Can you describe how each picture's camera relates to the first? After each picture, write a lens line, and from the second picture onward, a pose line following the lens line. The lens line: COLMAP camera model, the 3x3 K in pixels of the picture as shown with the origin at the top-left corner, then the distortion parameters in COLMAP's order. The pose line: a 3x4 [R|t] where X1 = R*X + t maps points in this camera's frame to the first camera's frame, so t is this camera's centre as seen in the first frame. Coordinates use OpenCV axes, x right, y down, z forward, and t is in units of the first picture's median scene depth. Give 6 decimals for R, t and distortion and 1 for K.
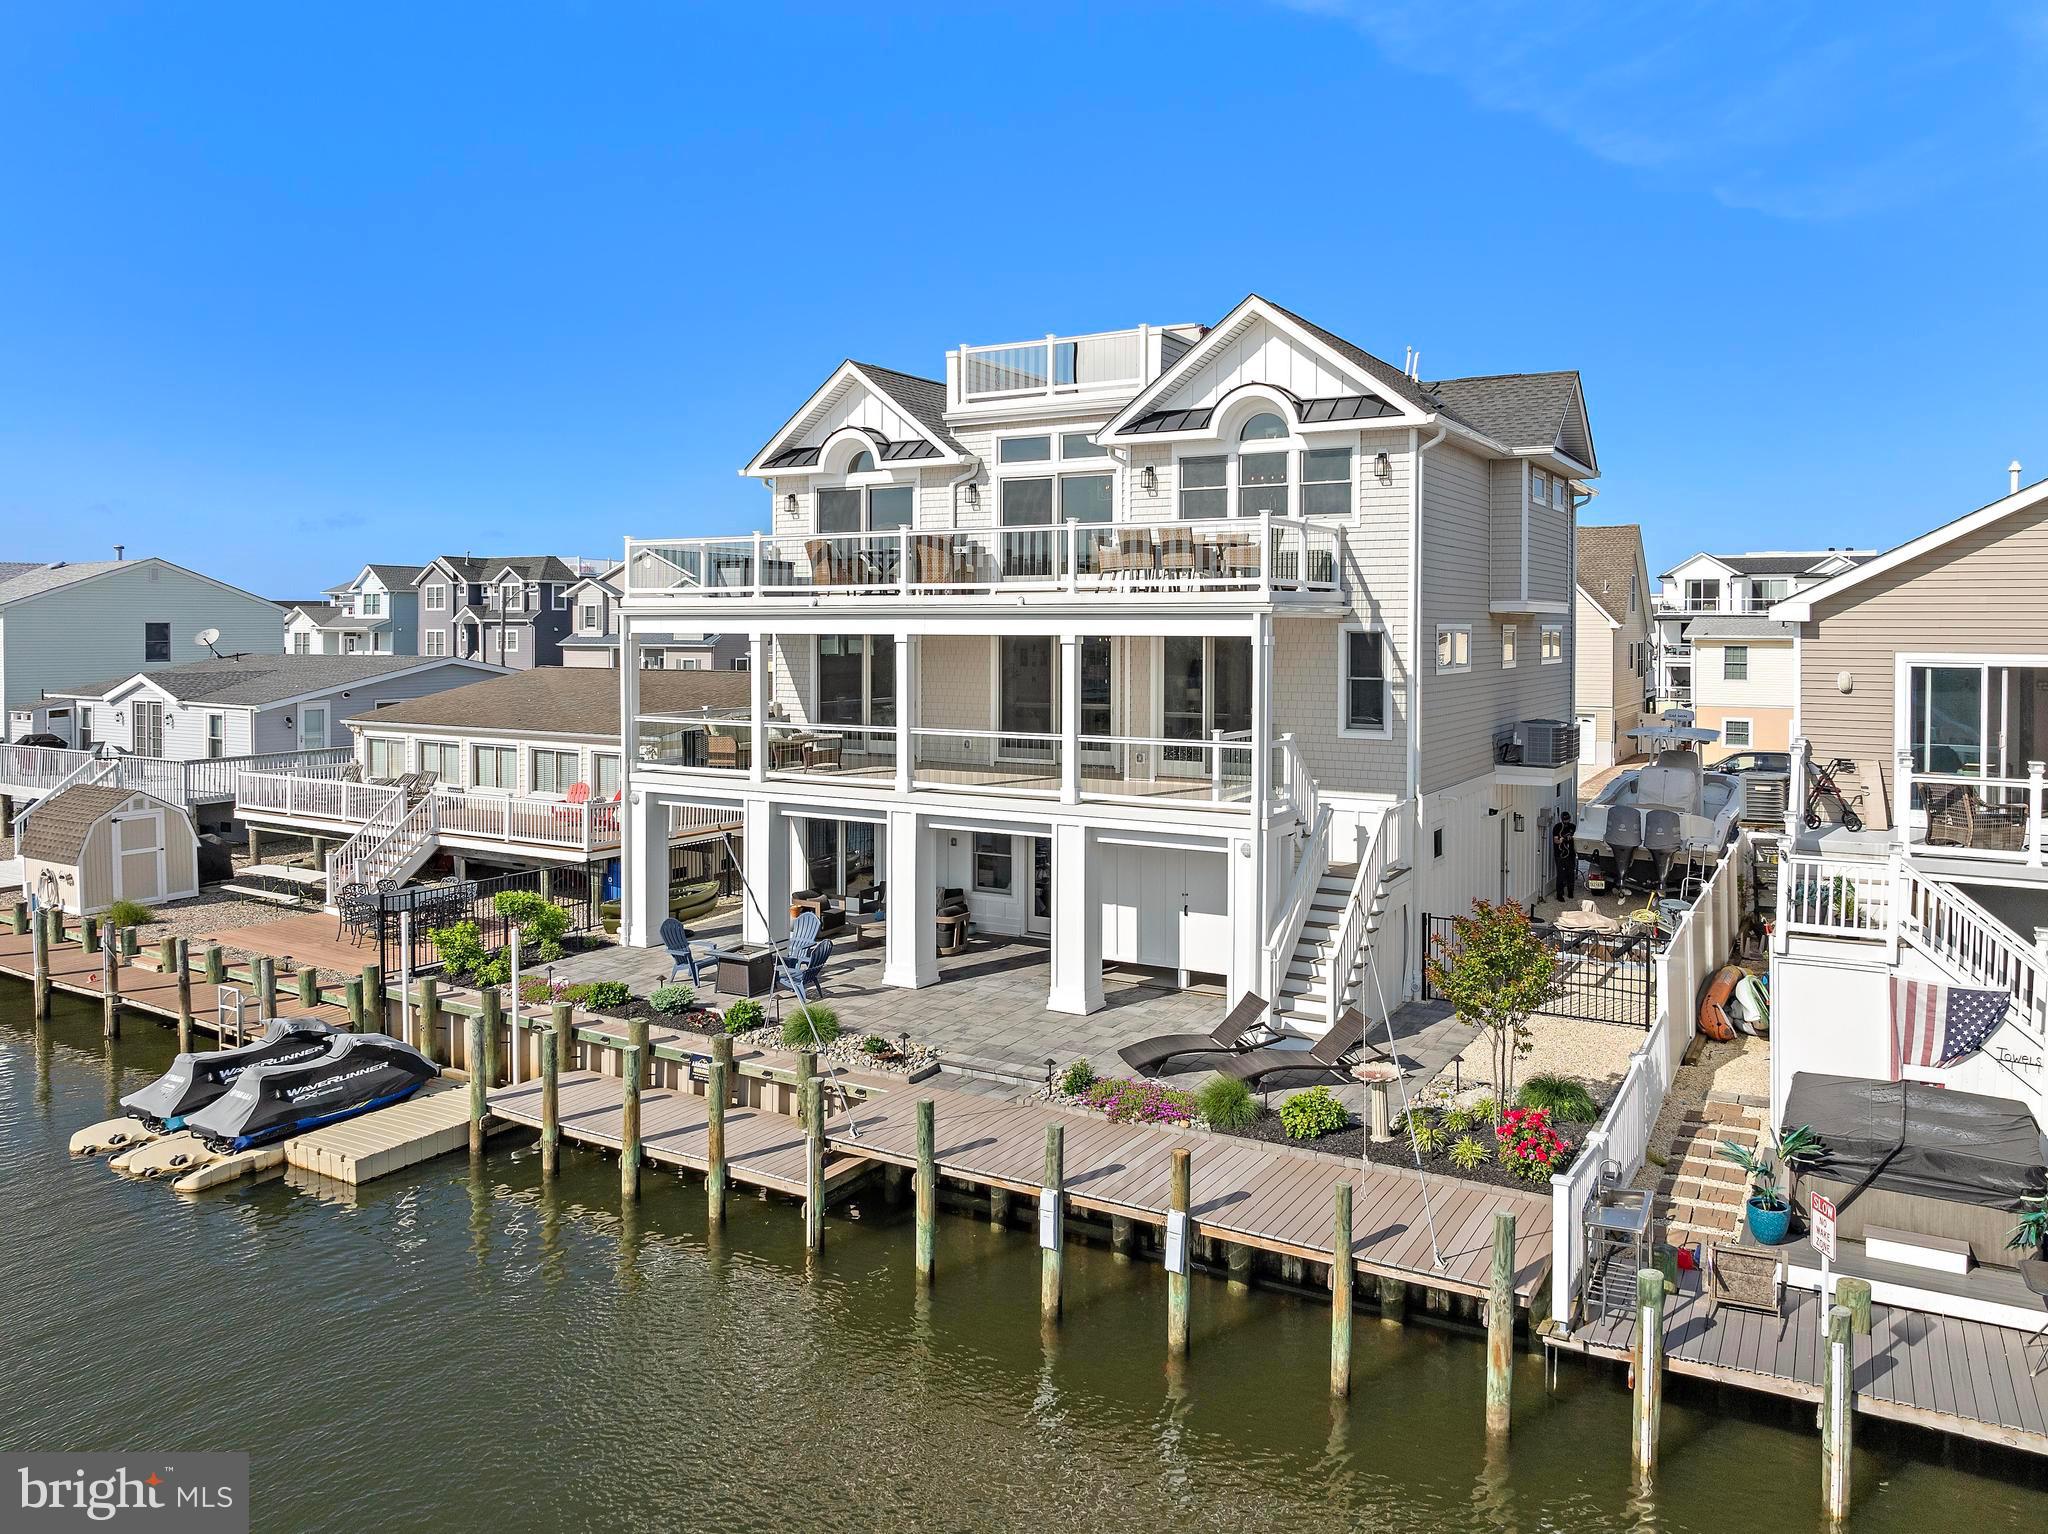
lens RADIAL K [[1449.4, 0, 1027.9], [0, 1449.4, 664.3], [0, 0, 1]] dist [-0.045097, 0.011695]
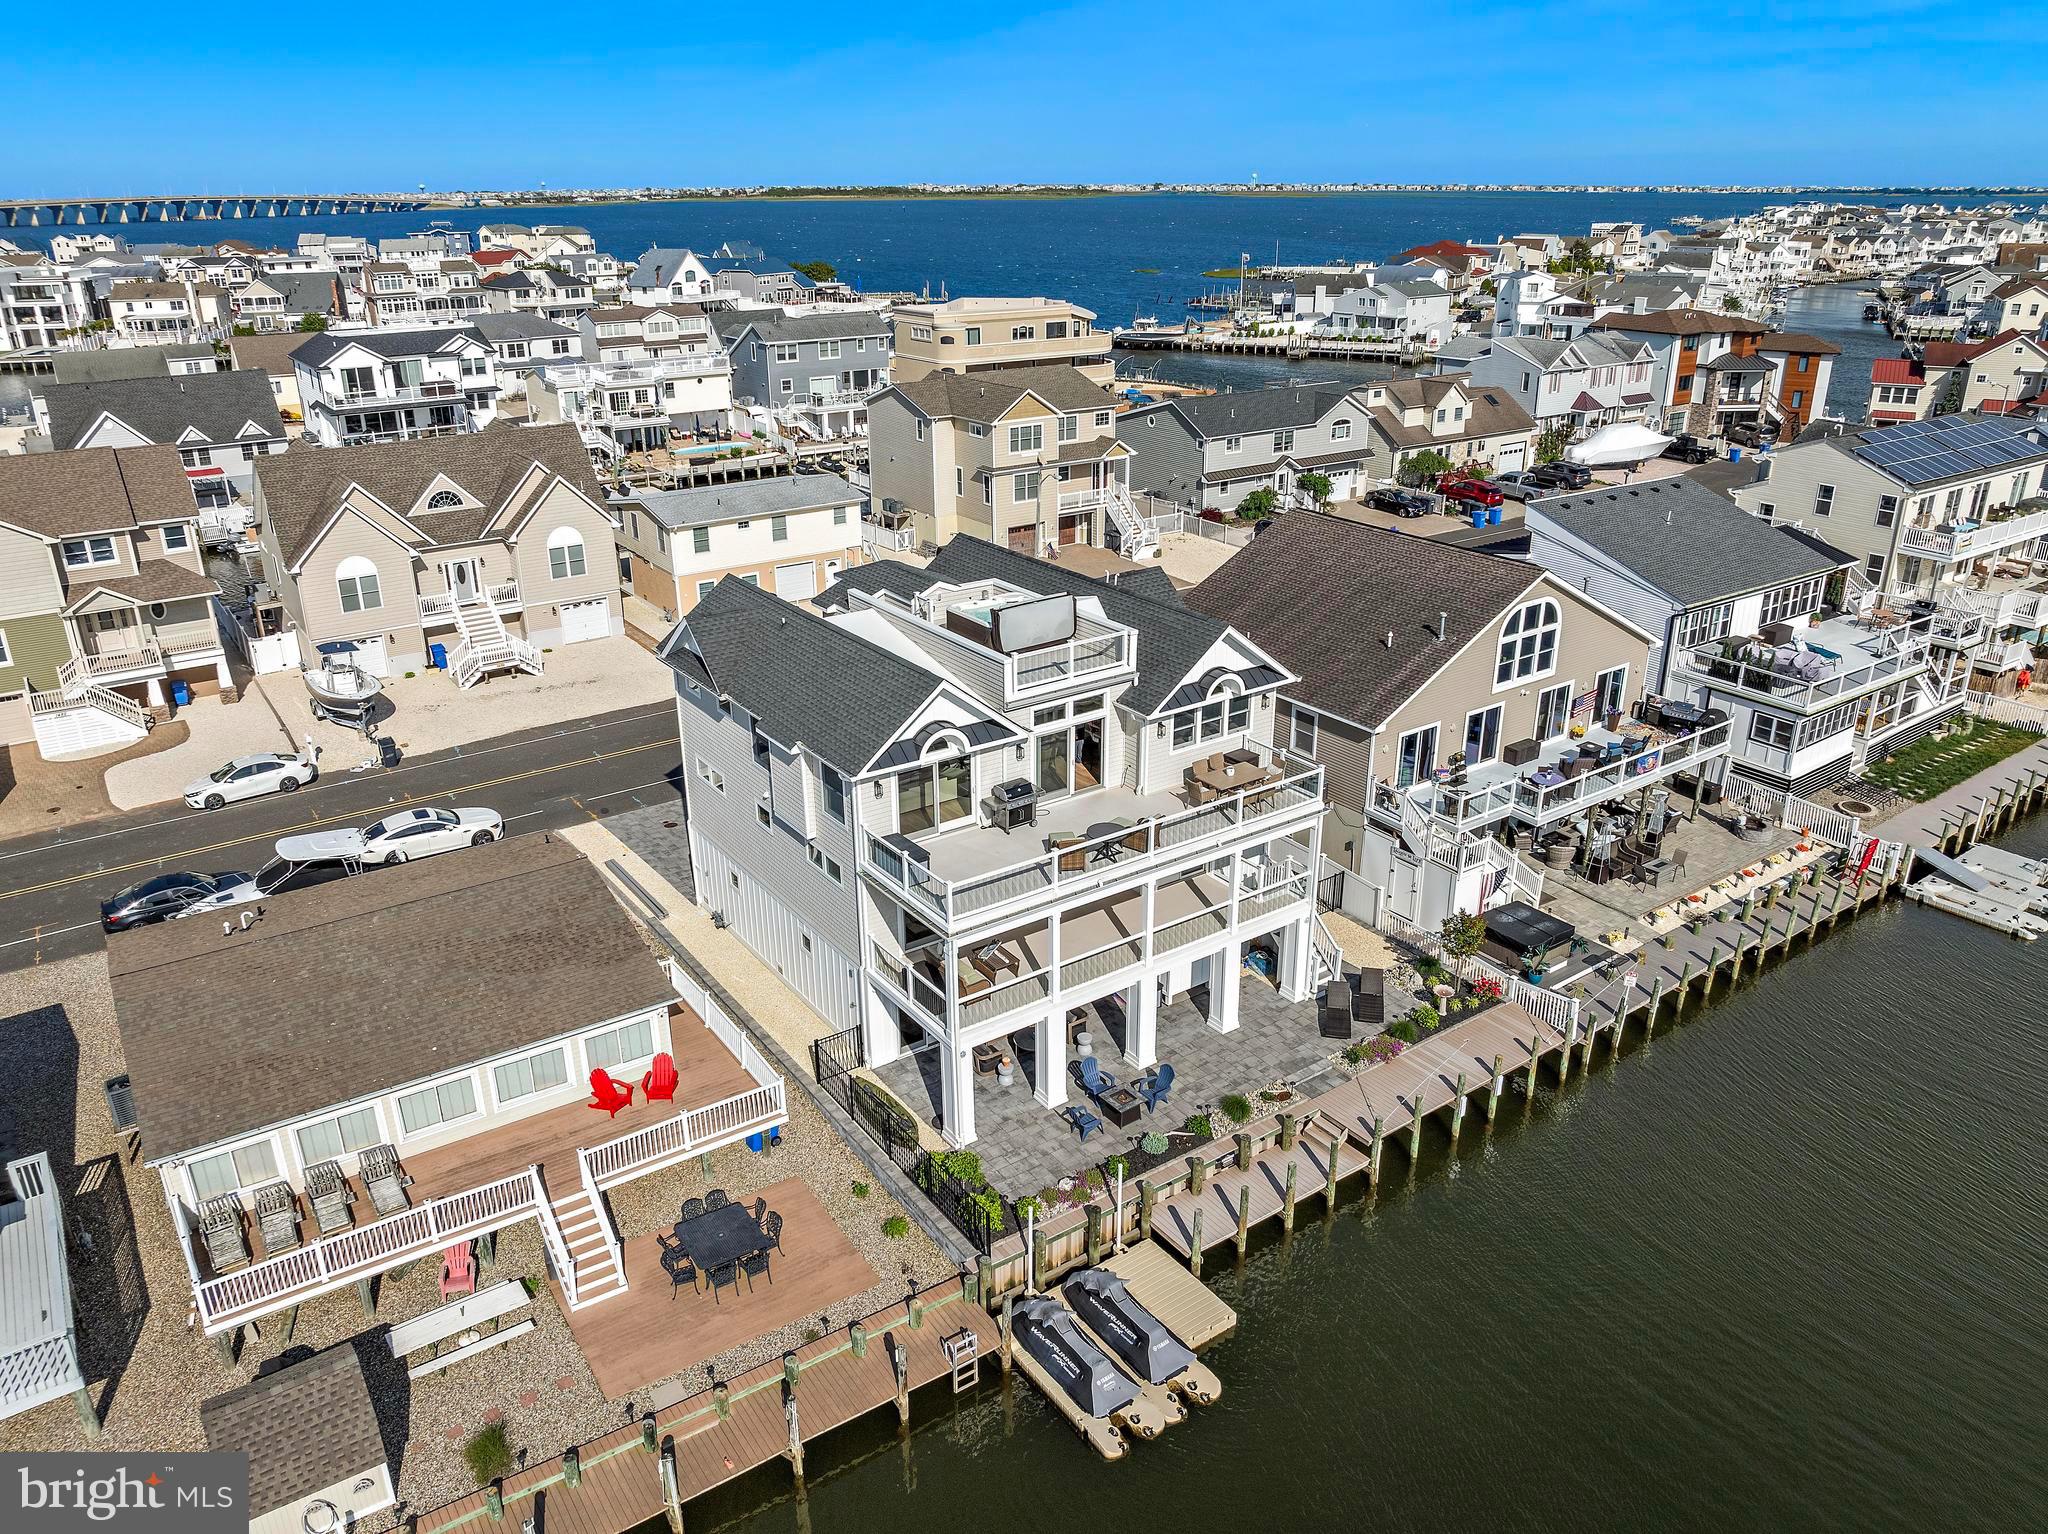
lens RADIAL K [[1449.4, 0, 990.8], [0, 1449.4, 735.7], [0, 0, 1]] dist [-0.045097, 0.011695]
pose [[0.433533, -0.333603, 0.837113, -1.475430], [0.039432, 0.935084, 0.352225, -0.754882], [-0.900275, -0.119692, 0.418544, 0.501108]]
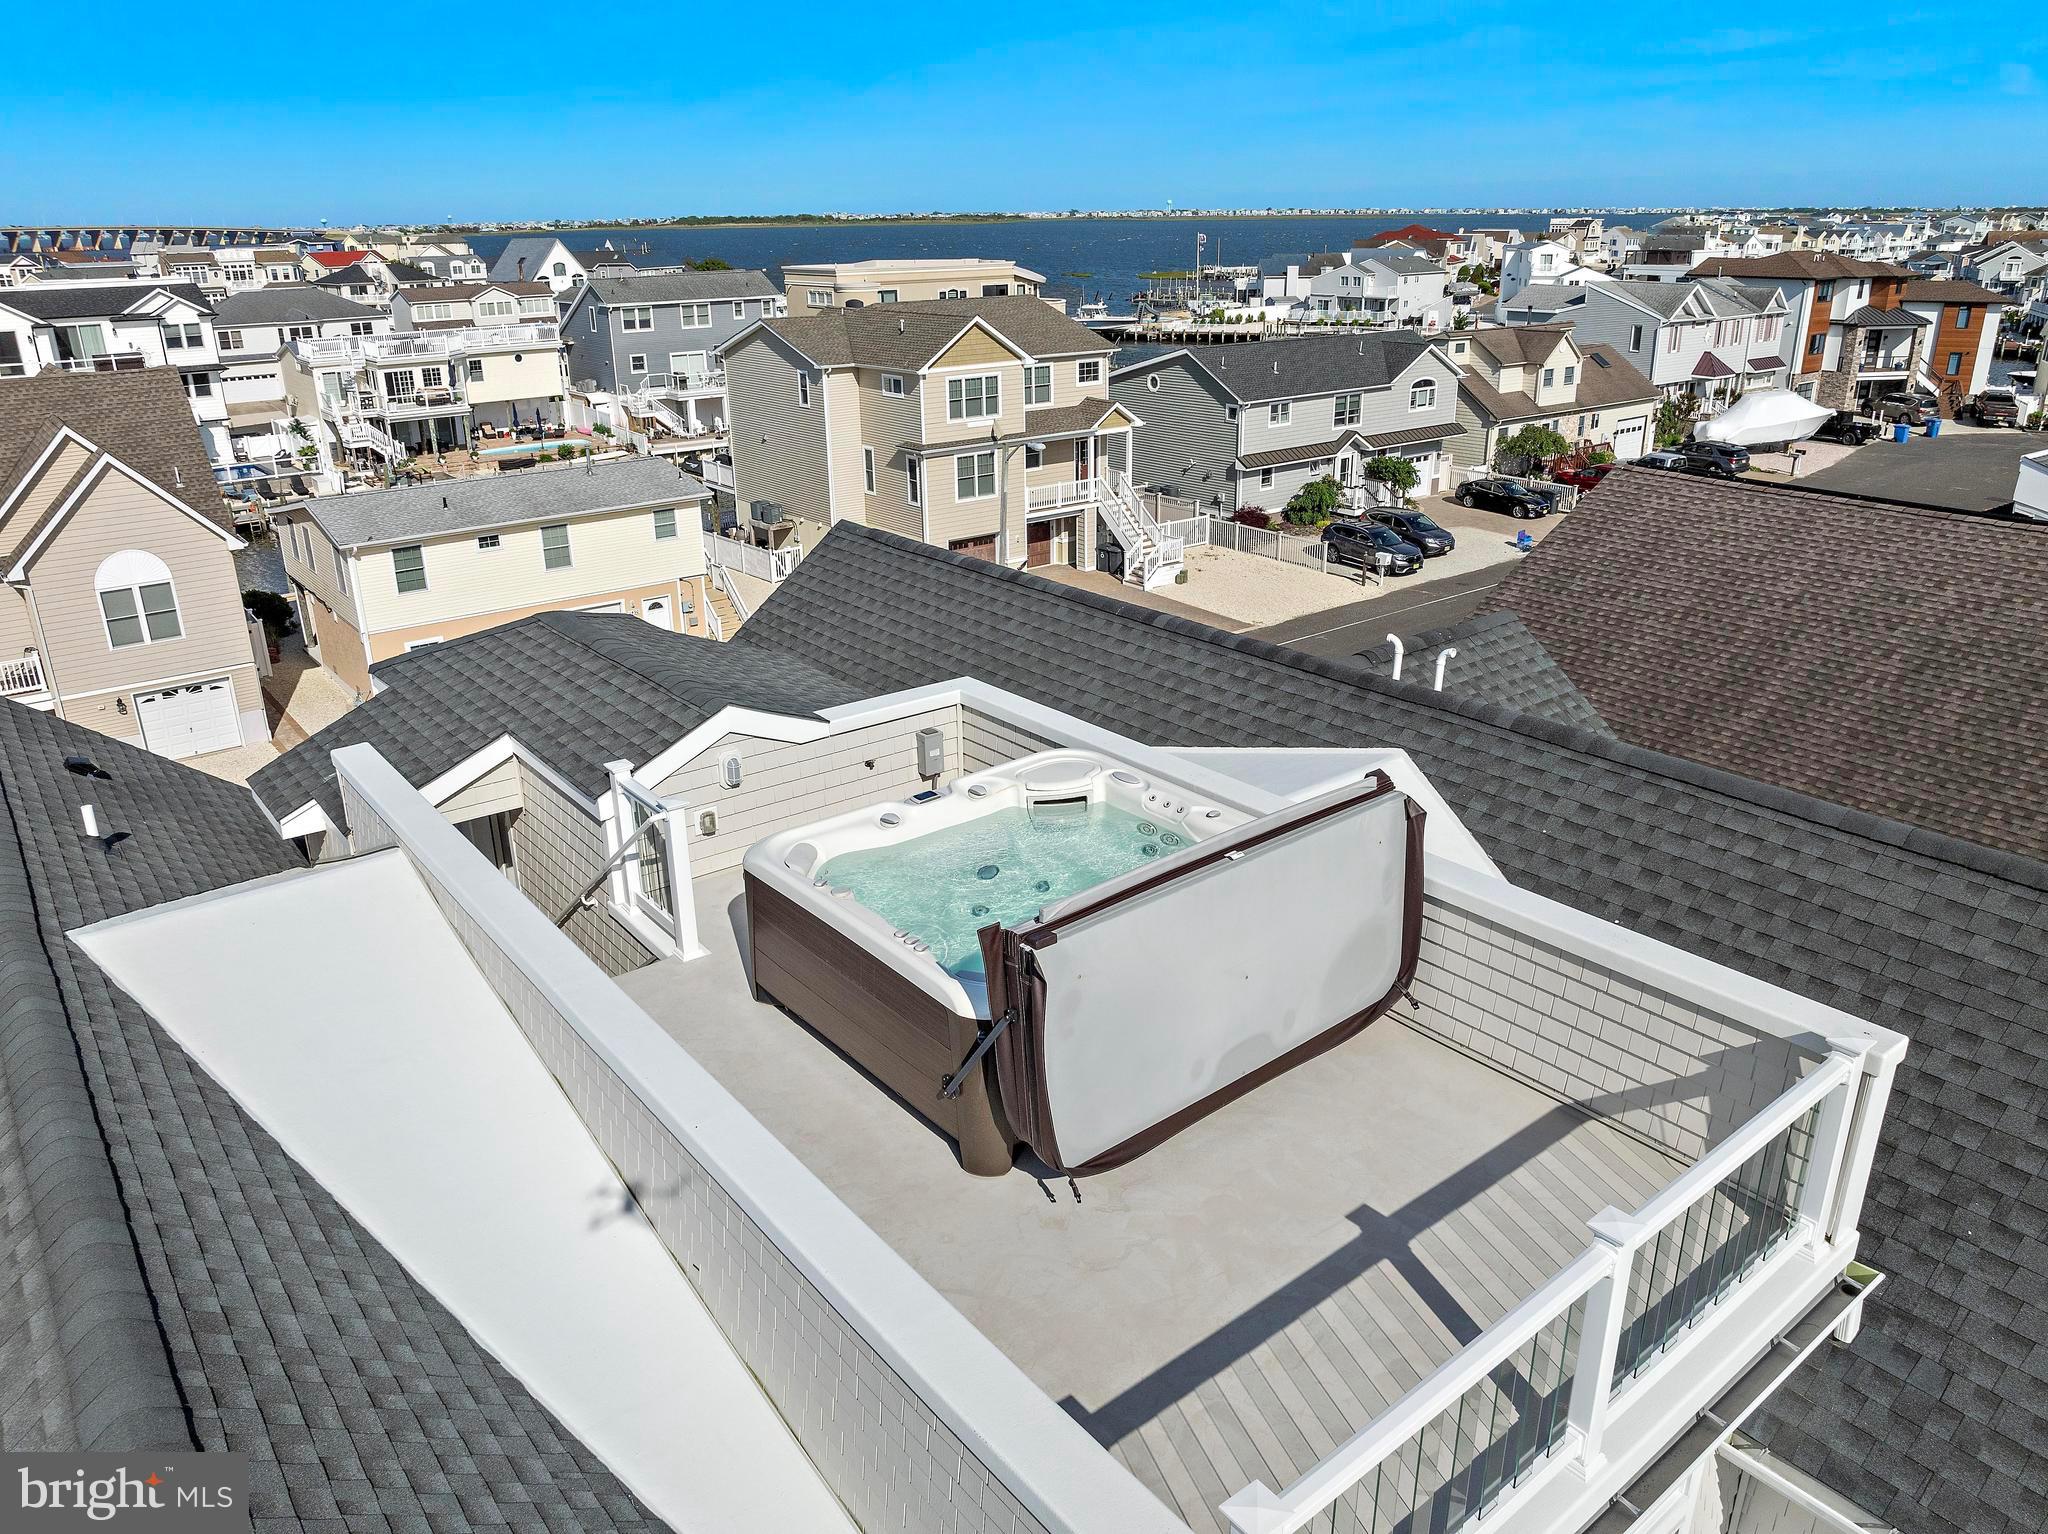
lens RADIAL K [[1449.4, 0, 1014.6], [0, 1449.4, 739.7], [0, 0, 1]] dist [-0.045097, 0.011695]
pose [[0.368551, -0.330233, 0.868974, -0.183344], [0.042800, 0.939812, 0.339001, -0.408482], [-0.928622, -0.087747, 0.360502, 1.151045]]
